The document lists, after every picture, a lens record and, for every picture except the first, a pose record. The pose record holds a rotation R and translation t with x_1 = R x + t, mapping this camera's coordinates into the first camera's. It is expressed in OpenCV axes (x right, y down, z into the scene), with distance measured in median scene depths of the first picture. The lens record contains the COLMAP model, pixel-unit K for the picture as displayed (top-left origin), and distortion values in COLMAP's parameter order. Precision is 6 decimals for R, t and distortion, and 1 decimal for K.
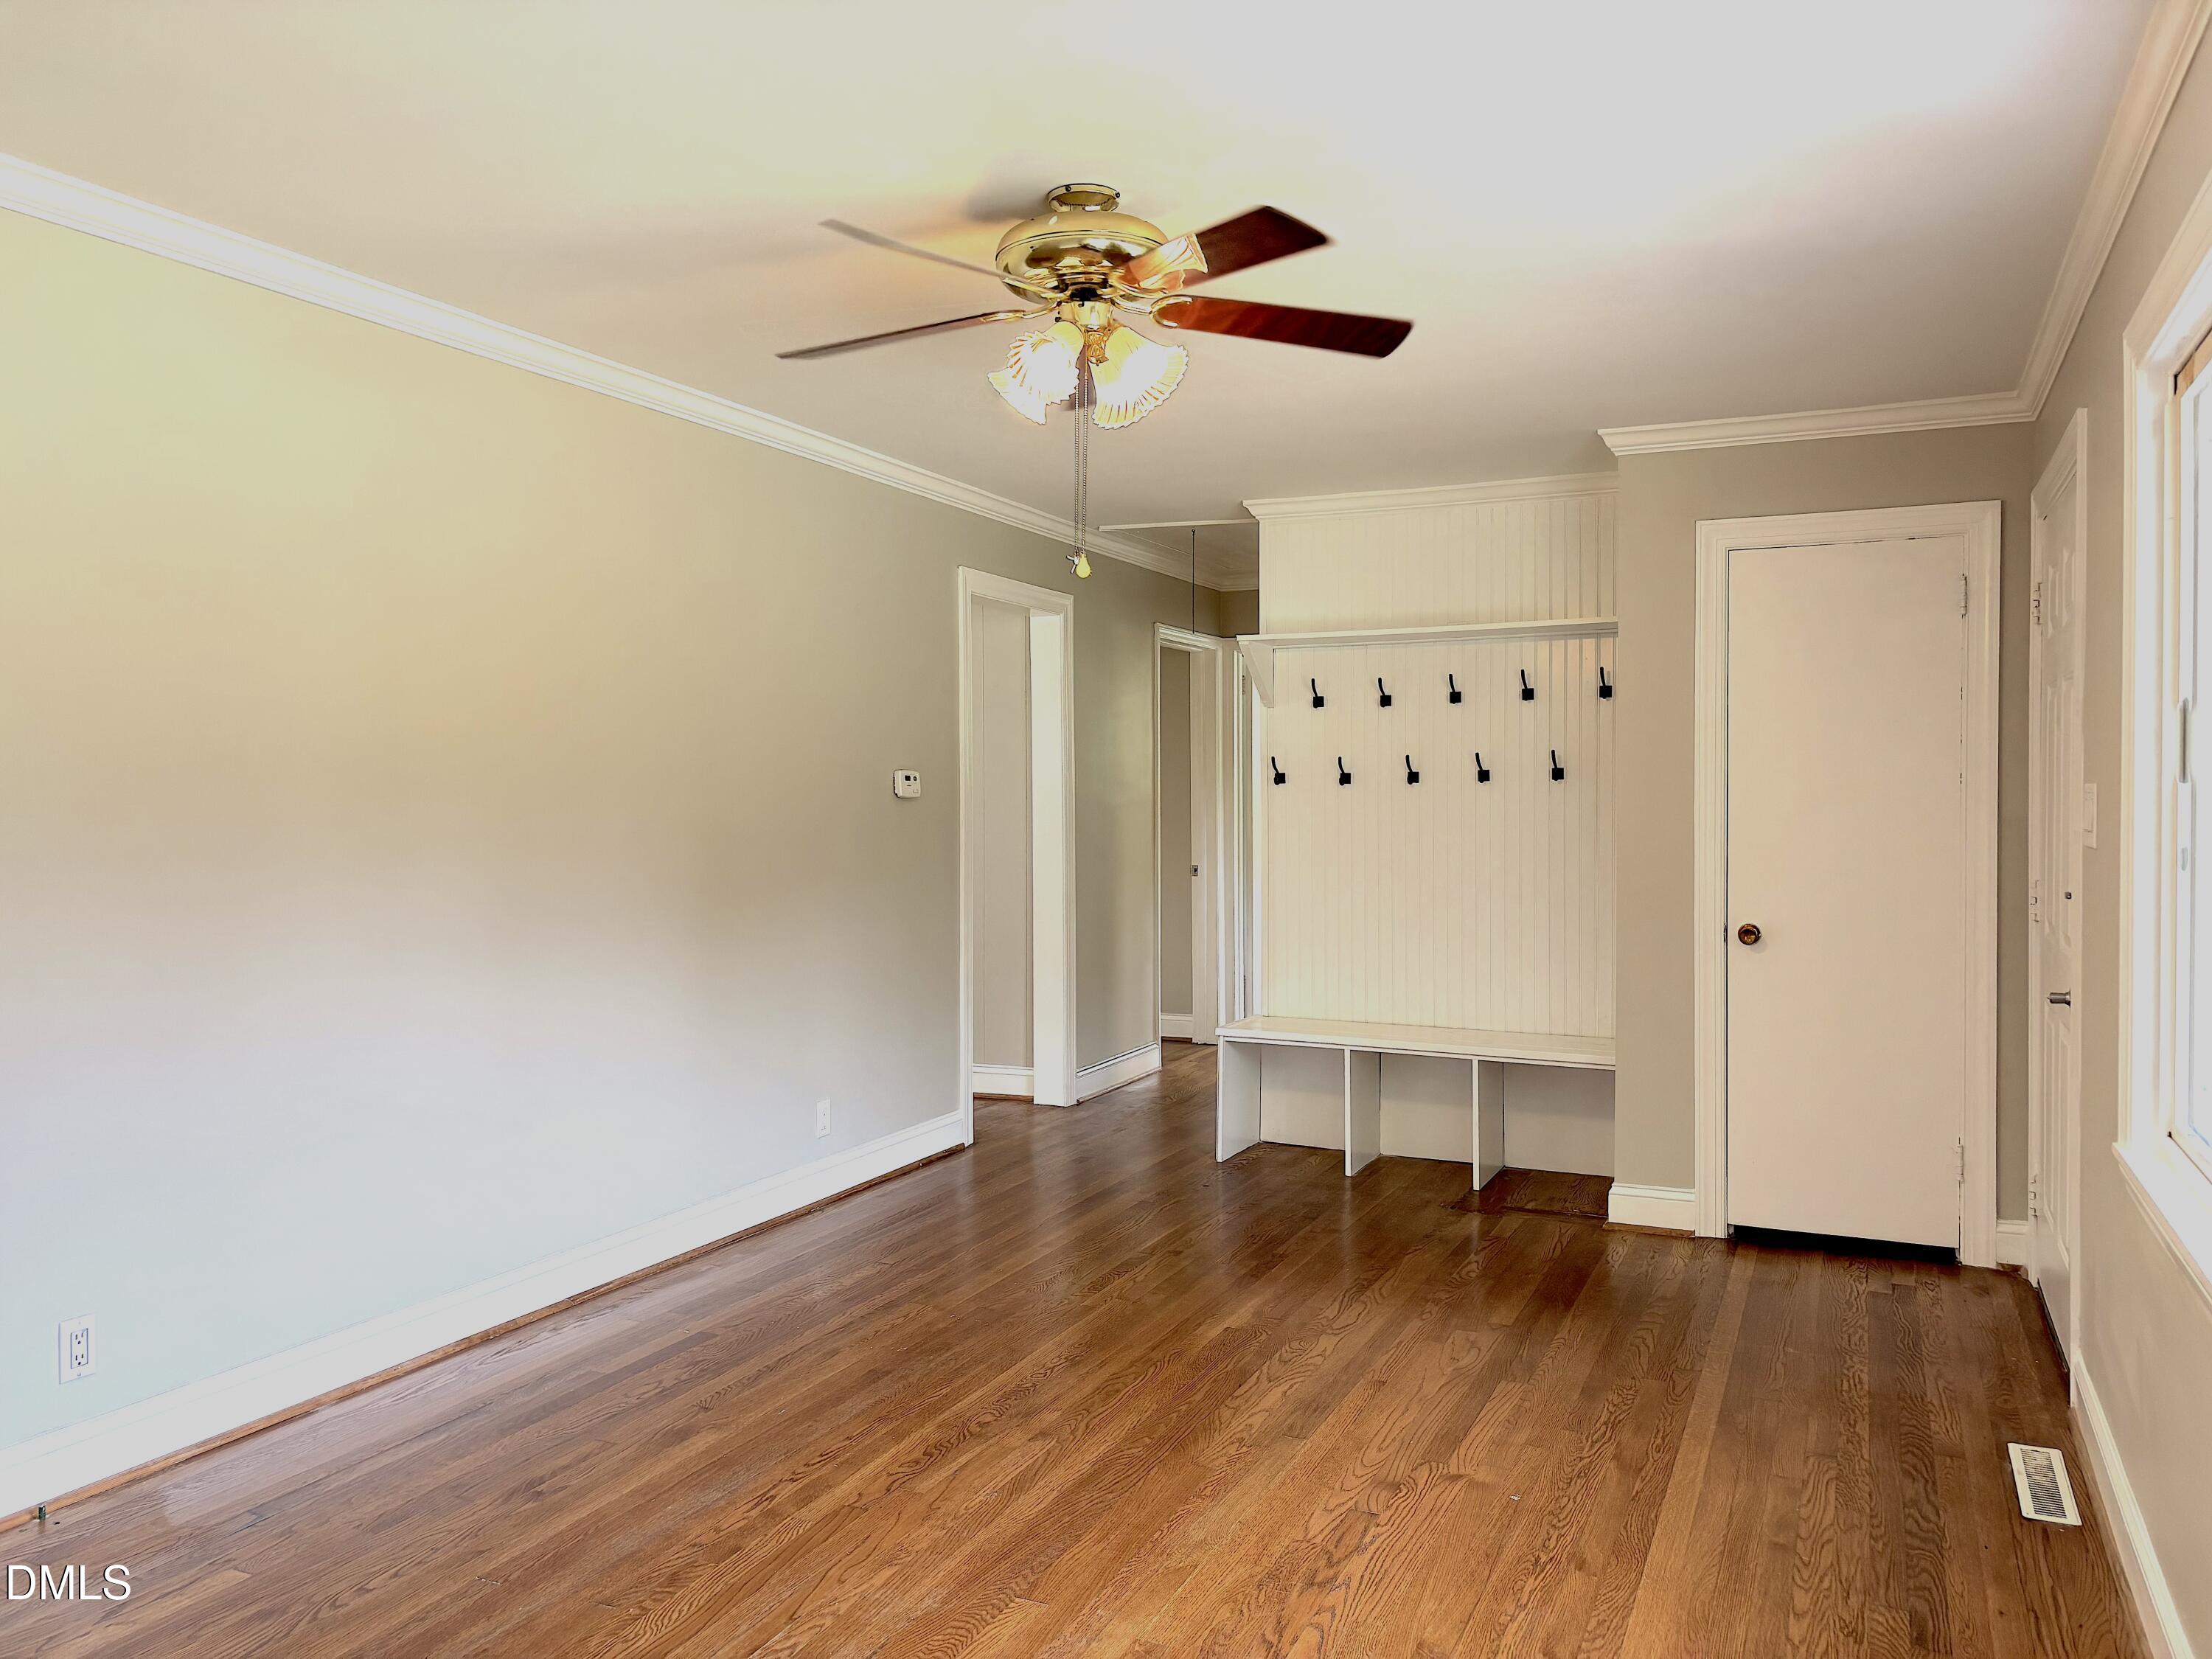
lens RADIAL K [[1656.7, 0, 1106.0], [0, 1656.7, 829.5], [0, 0, 1]] dist [-0.004803, -0.001187]
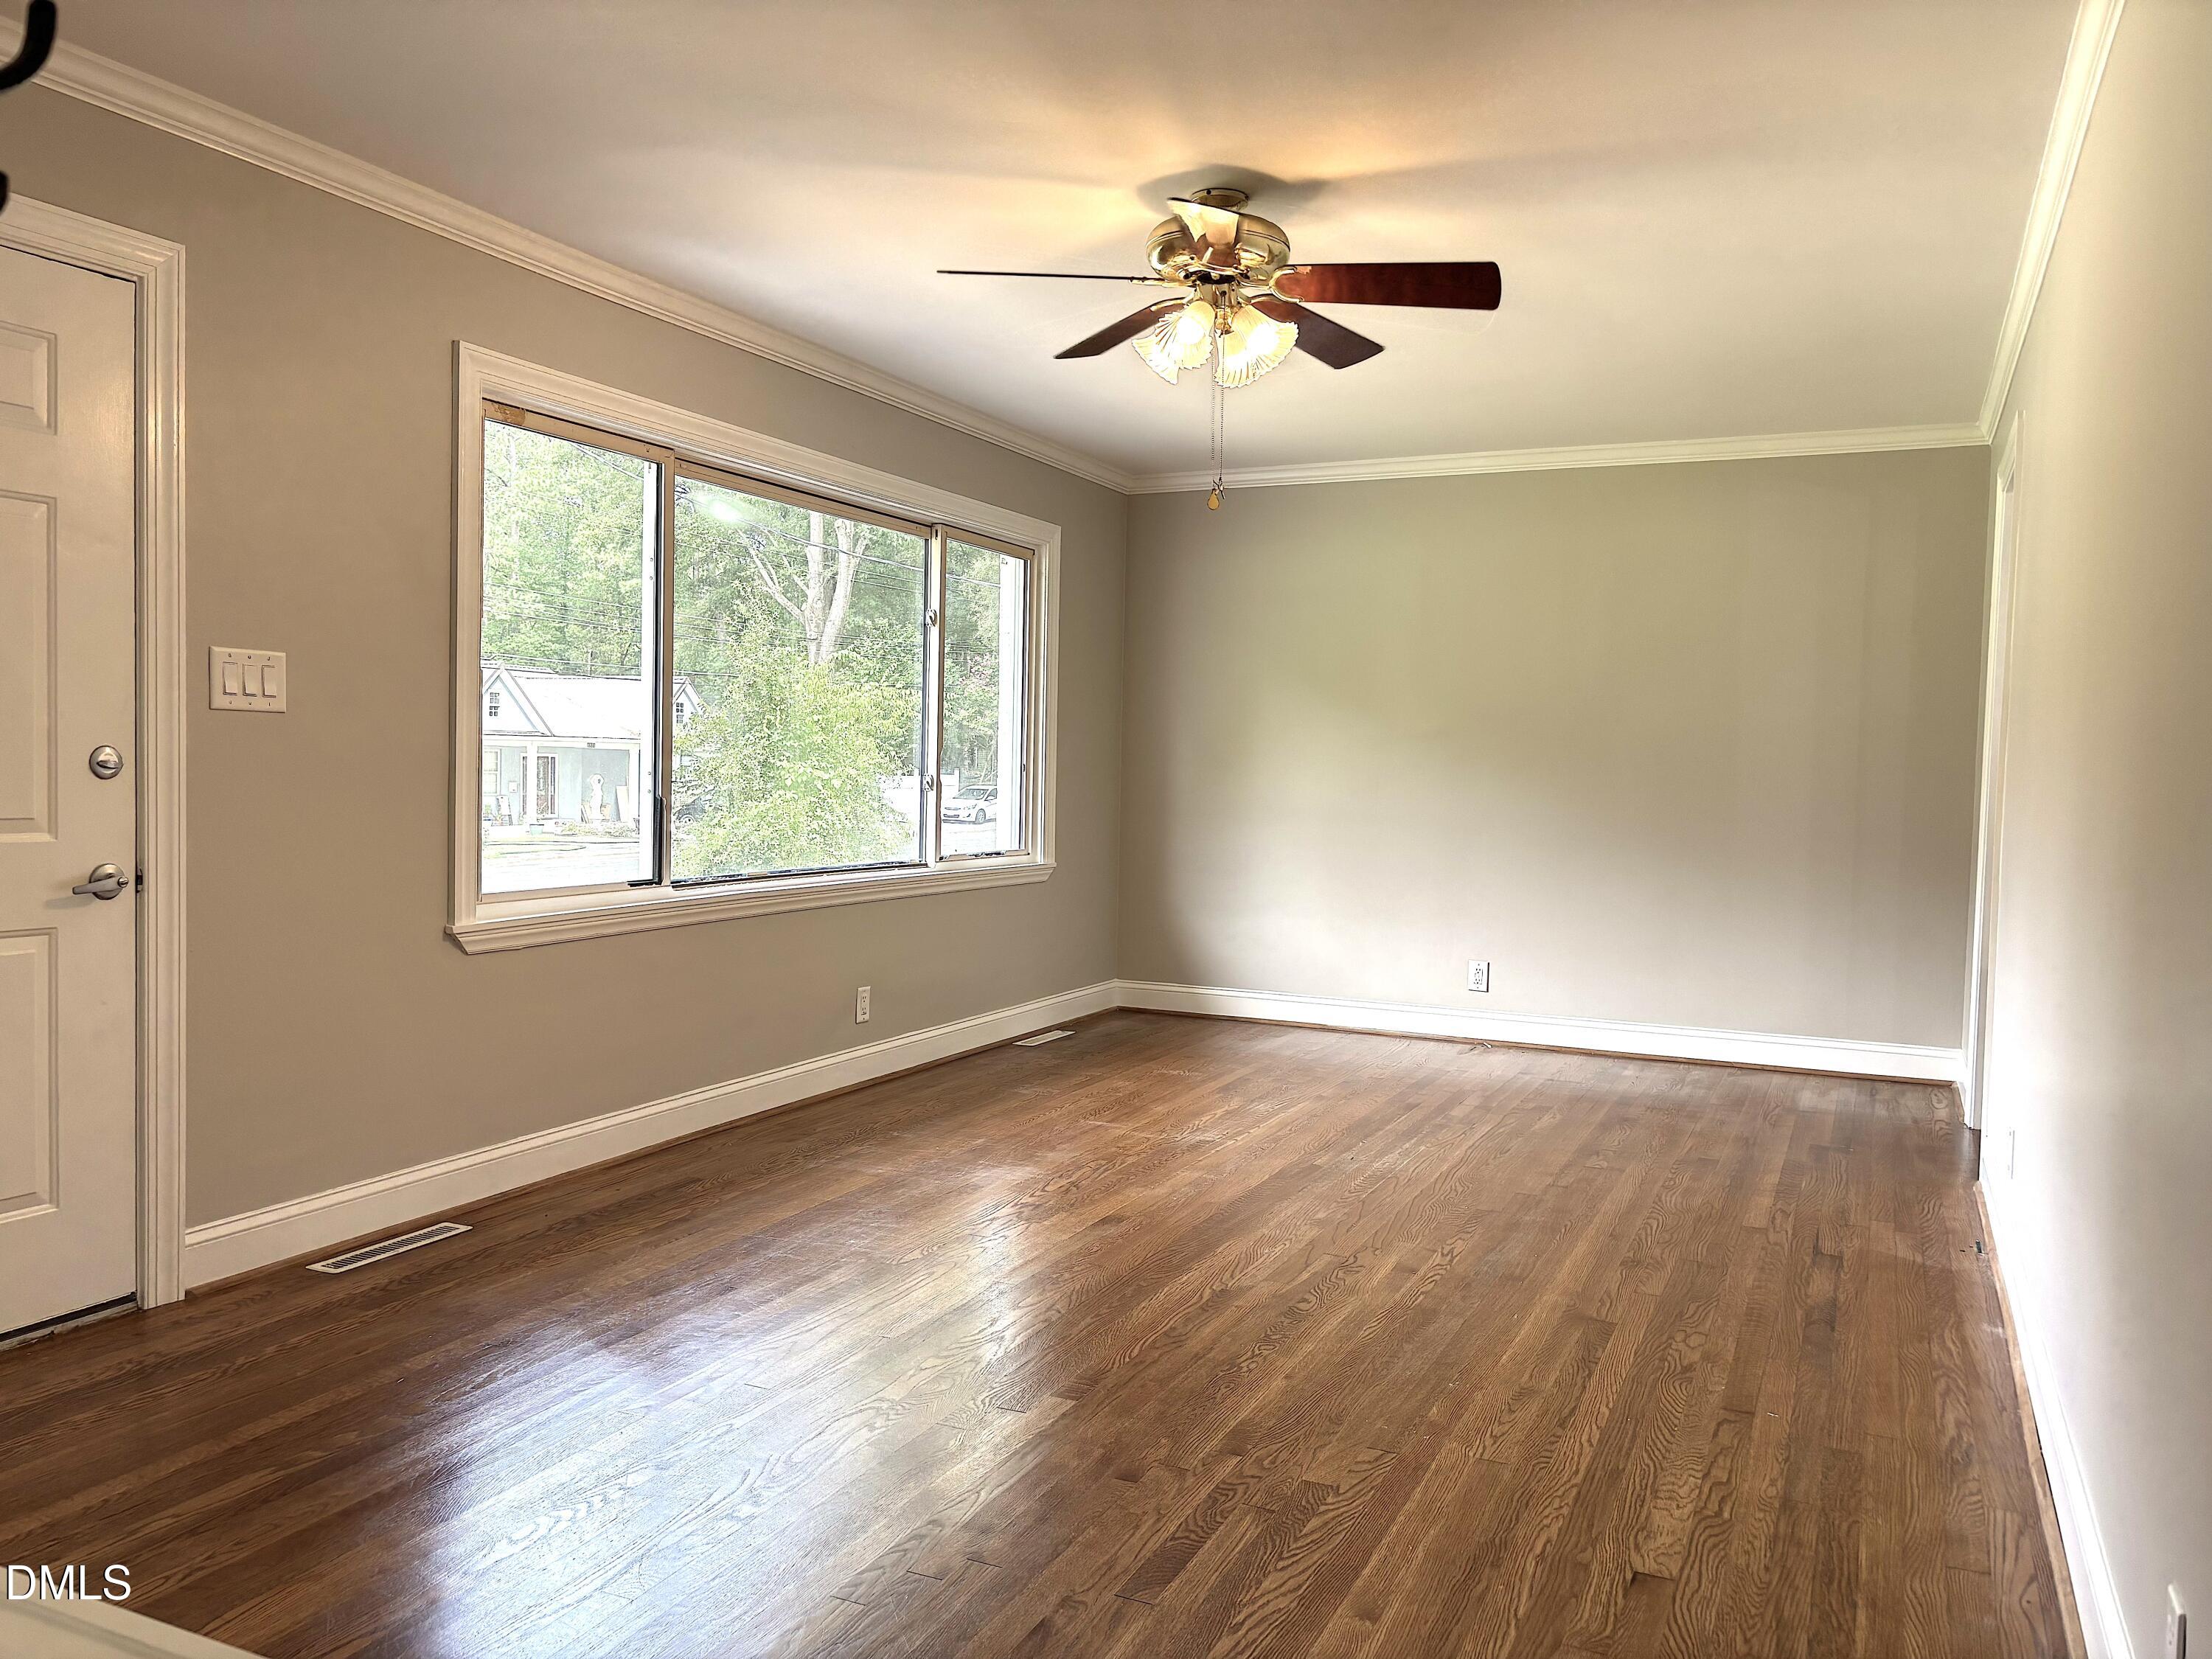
lens RADIAL K [[1656.7, 0, 1106.0], [0, 1656.7, 829.5], [0, 0, 1]] dist [-0.004803, -0.001187]
pose [[-0.999793, -0.019688, 0.005141, 0.048381], [-0.019354, 0.998101, 0.058475, 0.013296], [-0.006283, 0.058364, -0.998276, 2.018312]]
